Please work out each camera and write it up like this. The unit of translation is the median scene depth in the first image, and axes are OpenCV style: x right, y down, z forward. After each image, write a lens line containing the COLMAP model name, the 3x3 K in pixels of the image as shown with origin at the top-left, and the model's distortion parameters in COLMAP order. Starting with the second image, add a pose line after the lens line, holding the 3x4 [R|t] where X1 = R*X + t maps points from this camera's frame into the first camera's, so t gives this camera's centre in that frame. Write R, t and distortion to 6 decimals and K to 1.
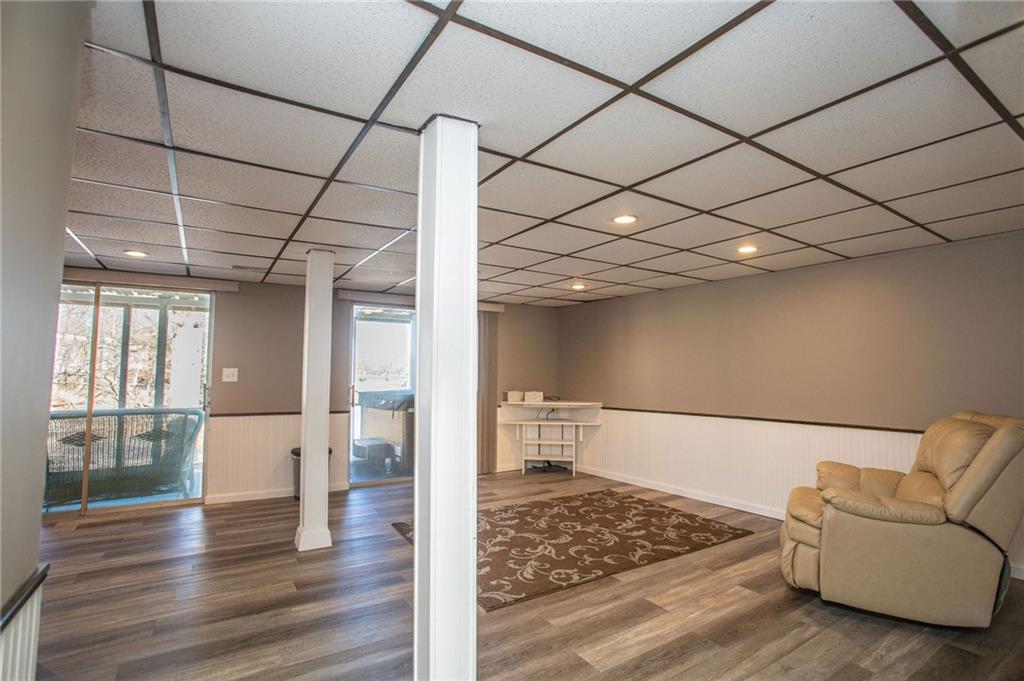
lens RADIAL K [[471.0, 0, 512.0], [0, 471.0, 340.5], [0, 0, 1]] dist [-0.021590, 0.000200]
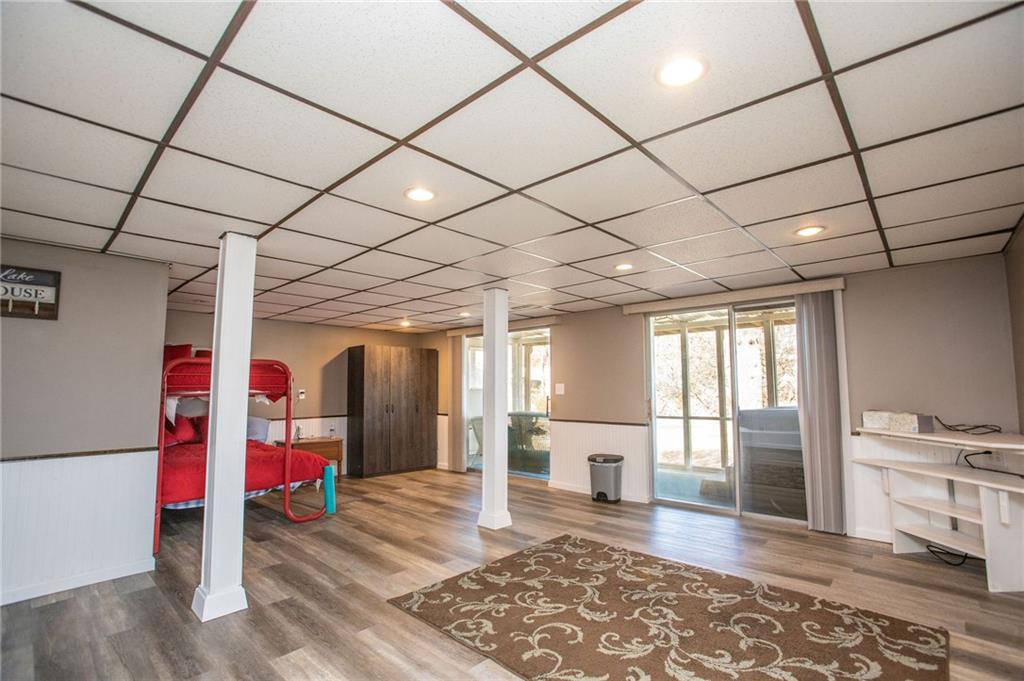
lens RADIAL K [[454.6, 0, 515.9], [0, 454.6, 380.4], [0, 0, 1]] dist [-0.020876, 0.000290]
pose [[0.276262, -0.019813, -0.960878, 0.698990], [0.086250, 0.996264, 0.004255, 0.042459], [0.957205, -0.084051, 0.276938, 0.661260]]
